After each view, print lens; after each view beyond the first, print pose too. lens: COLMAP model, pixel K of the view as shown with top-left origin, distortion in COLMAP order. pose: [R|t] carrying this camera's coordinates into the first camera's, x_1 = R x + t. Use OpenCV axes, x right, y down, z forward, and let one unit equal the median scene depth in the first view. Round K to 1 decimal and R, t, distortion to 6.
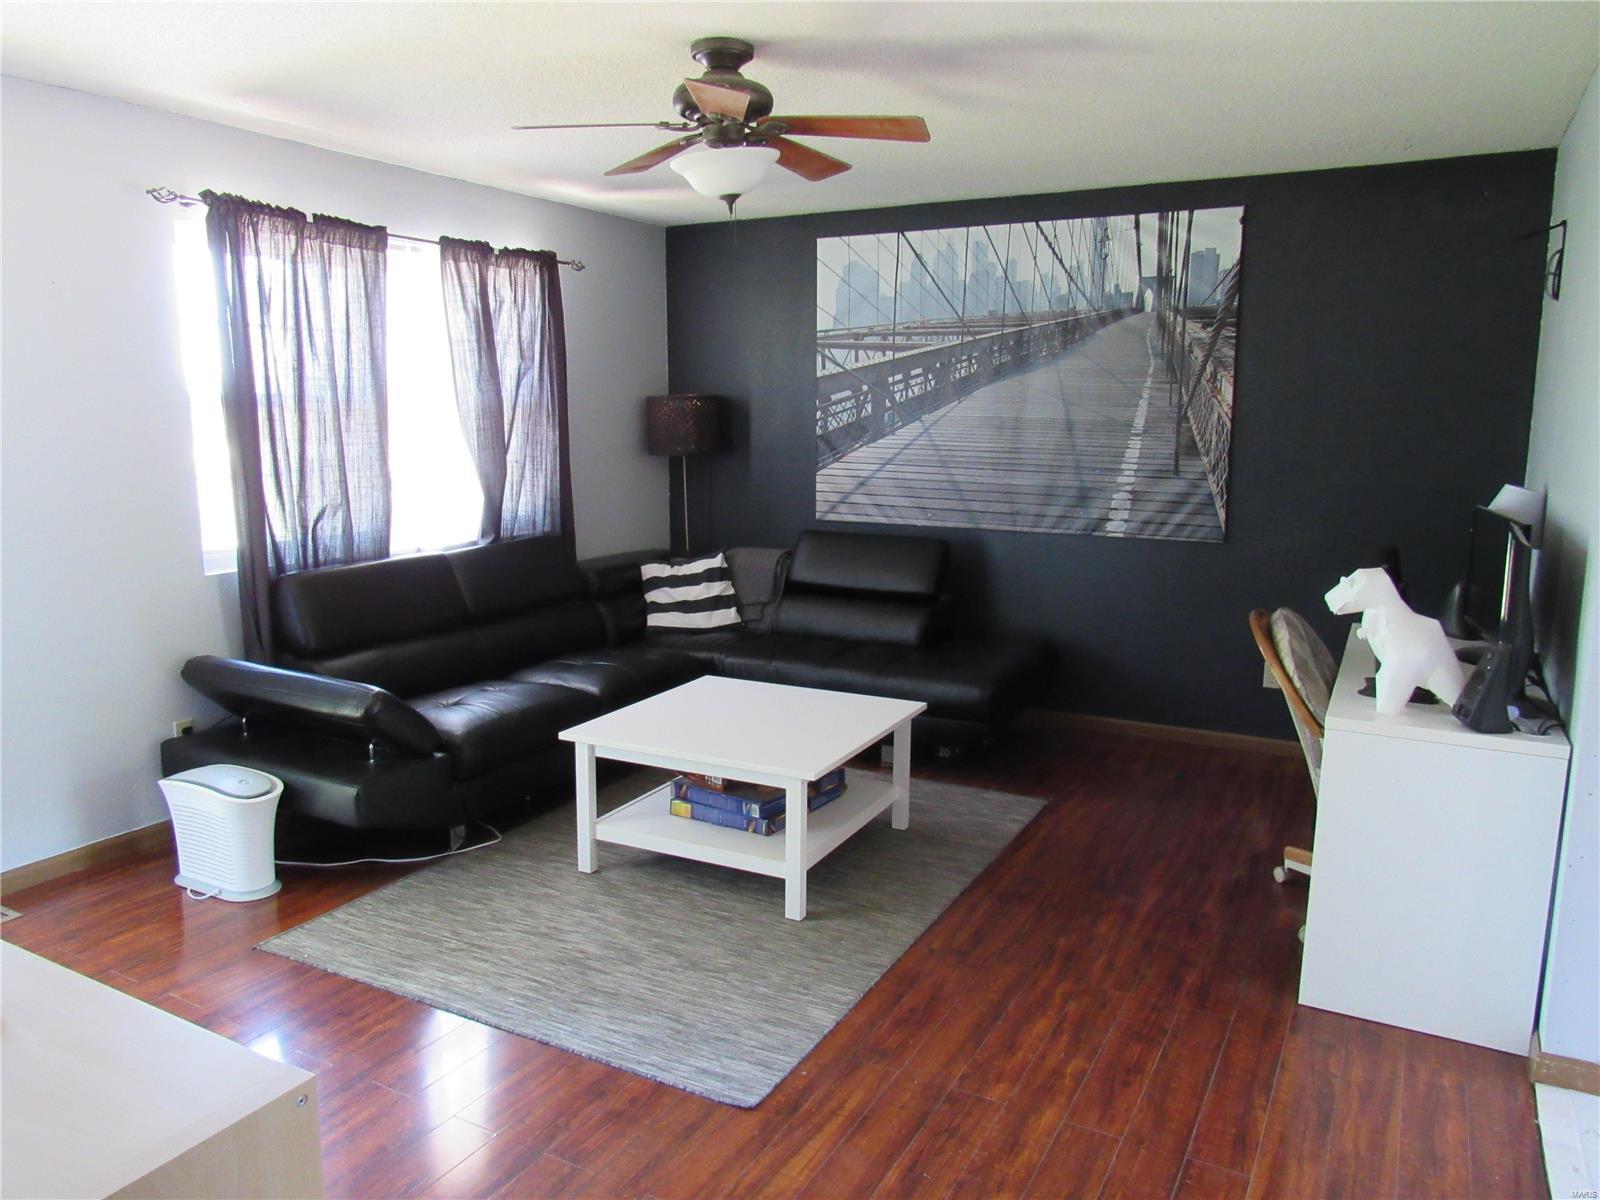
lens RADIAL K [[1144.9, 0, 791.4], [0, 1144.9, 598.0], [0, 0, 1]] dist [-0.043285, 0.034510]
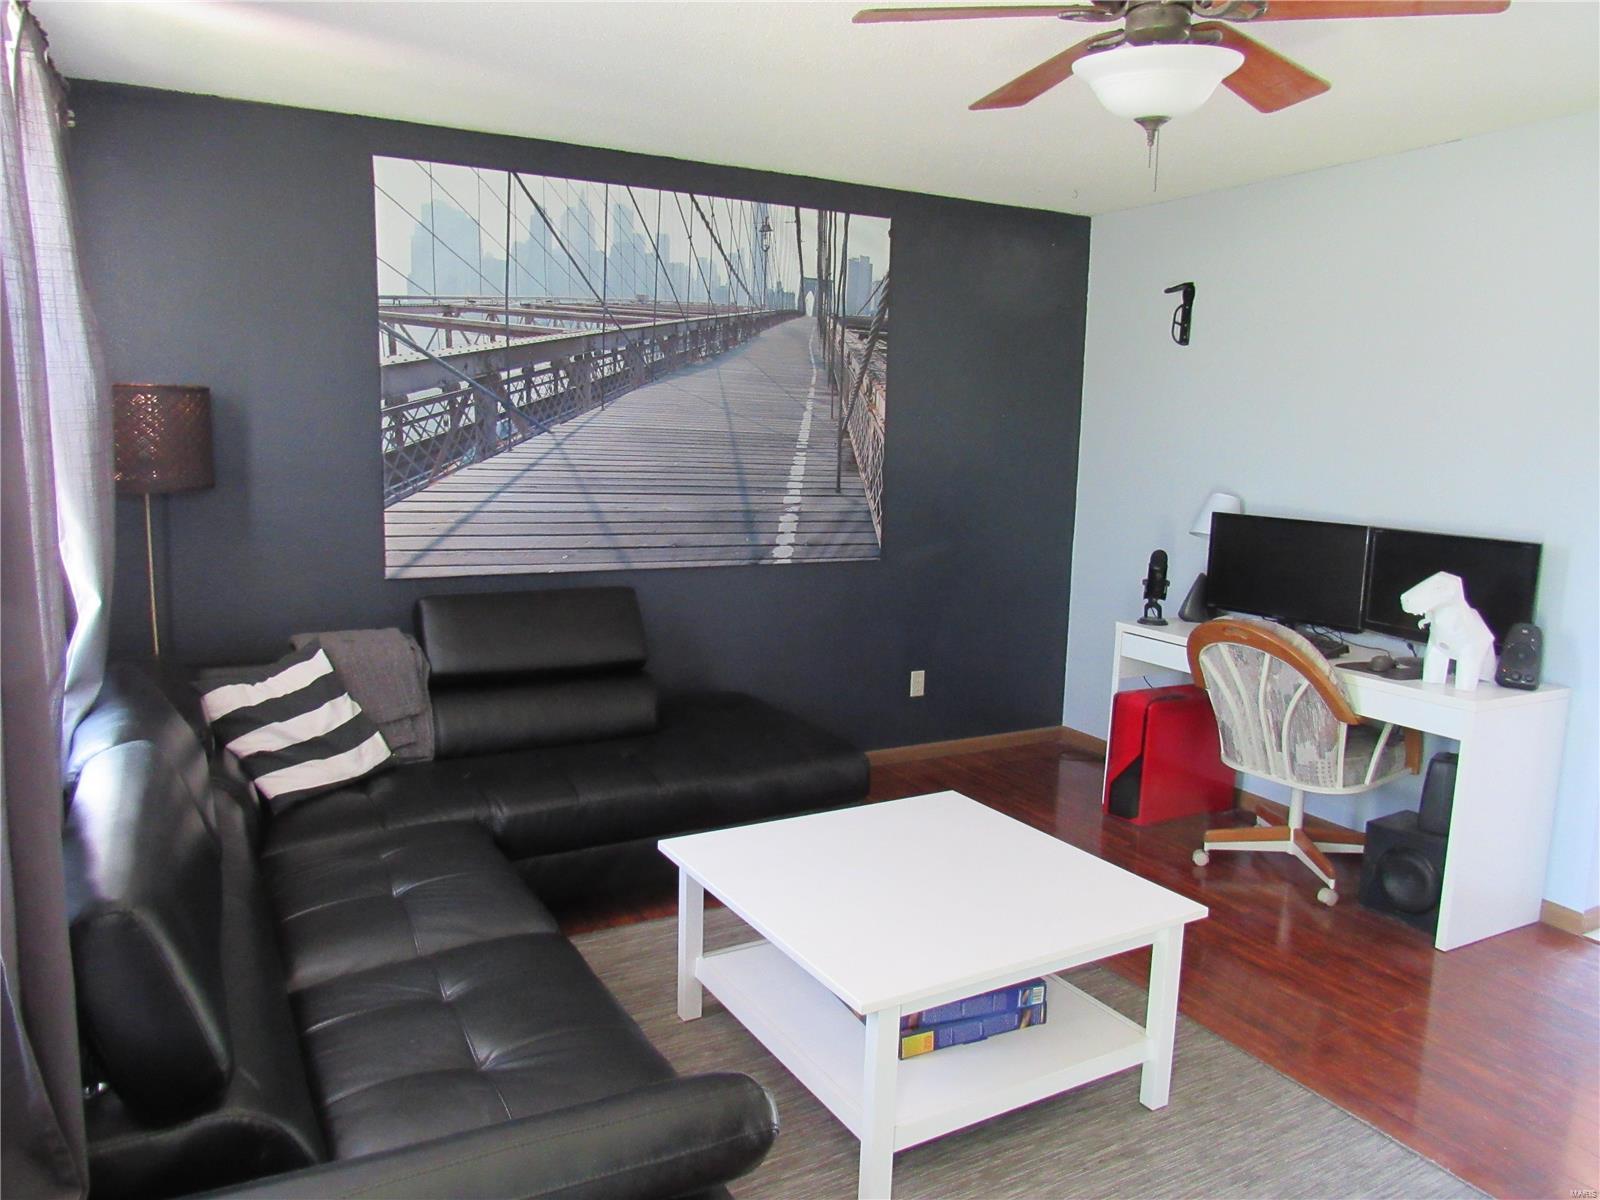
lens RADIAL K [[1144.9, 0, 791.4], [0, 1144.9, 598.0], [0, 0, 1]] dist [-0.043285, 0.034510]
pose [[0.540091, -0.114873, 0.833730, -0.460453], [0.113658, 0.991521, 0.062986, -0.081530], [-0.833897, 0.060742, 0.548568, 0.493735]]
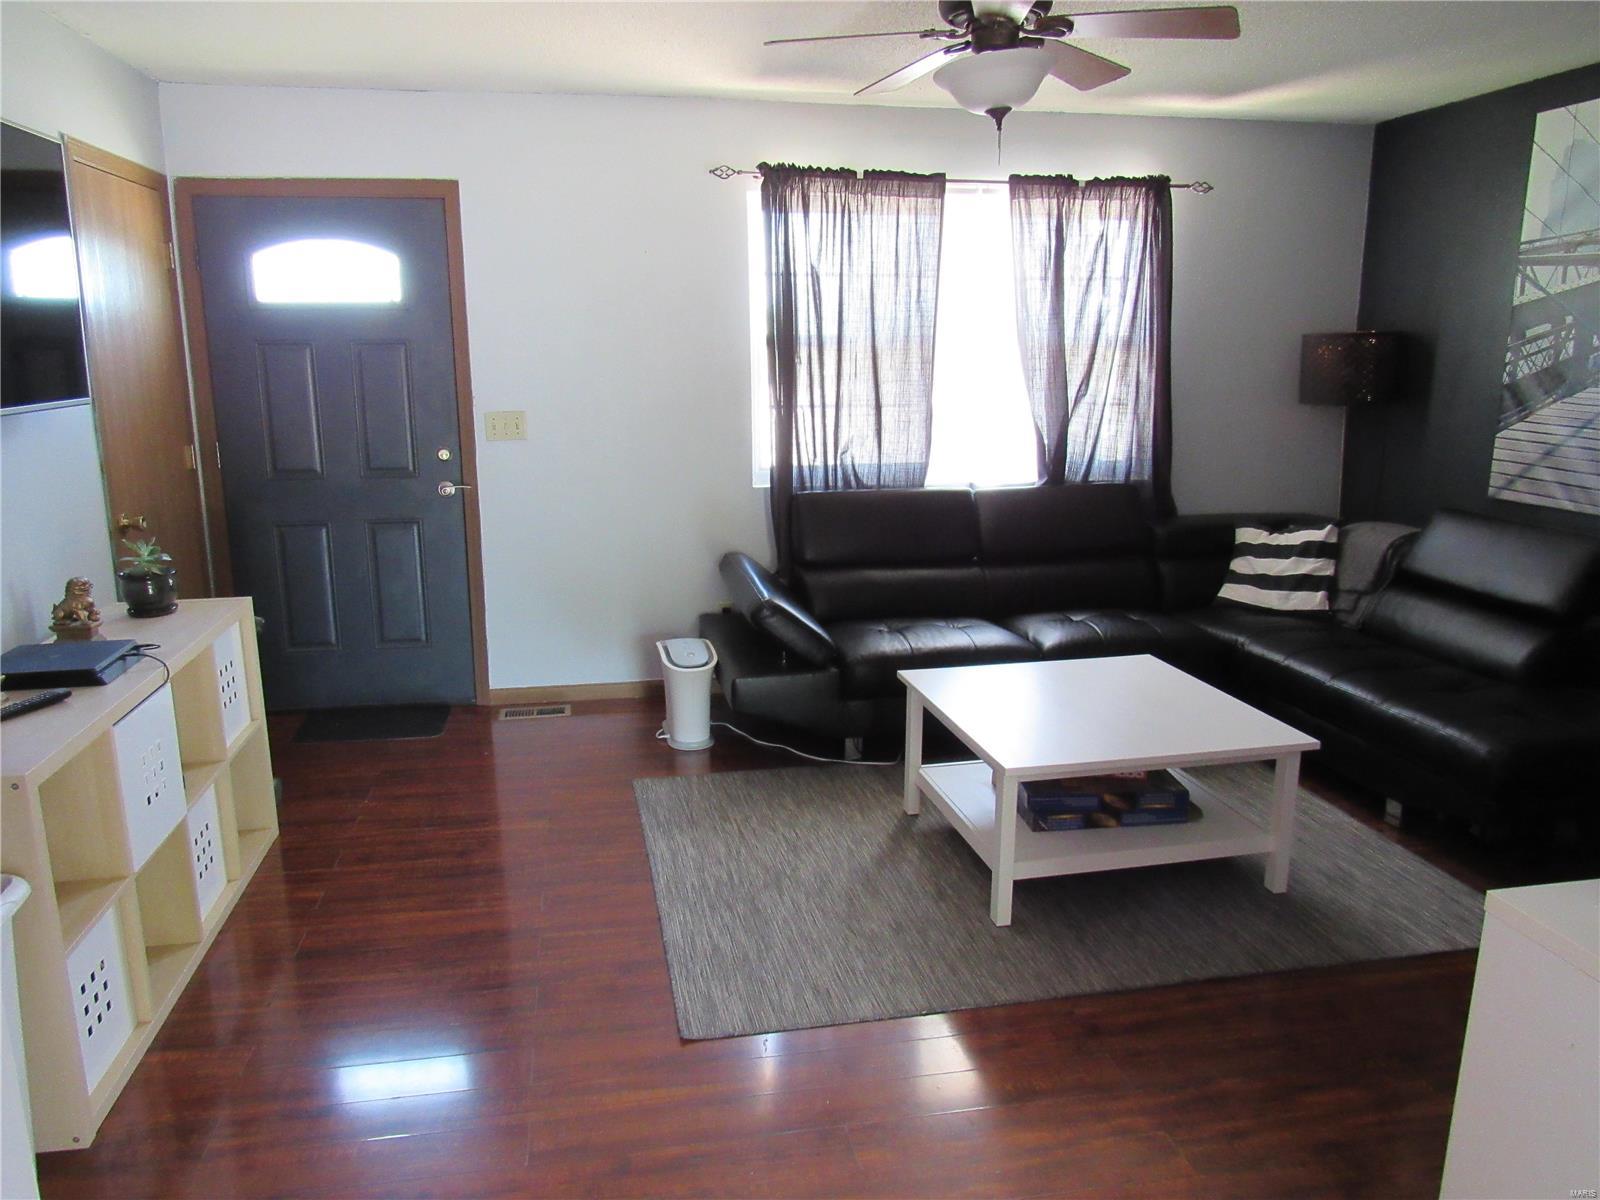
lens RADIAL K [[1144.9, 0, 791.4], [0, 1144.9, 598.0], [0, 0, 1]] dist [-0.043285, 0.034510]
pose [[0.633723, 0.163181, -0.756153, 0.345904], [-0.121327, 0.986366, 0.111179, -0.033460], [0.763986, 0.021285, 0.644882, 0.187839]]
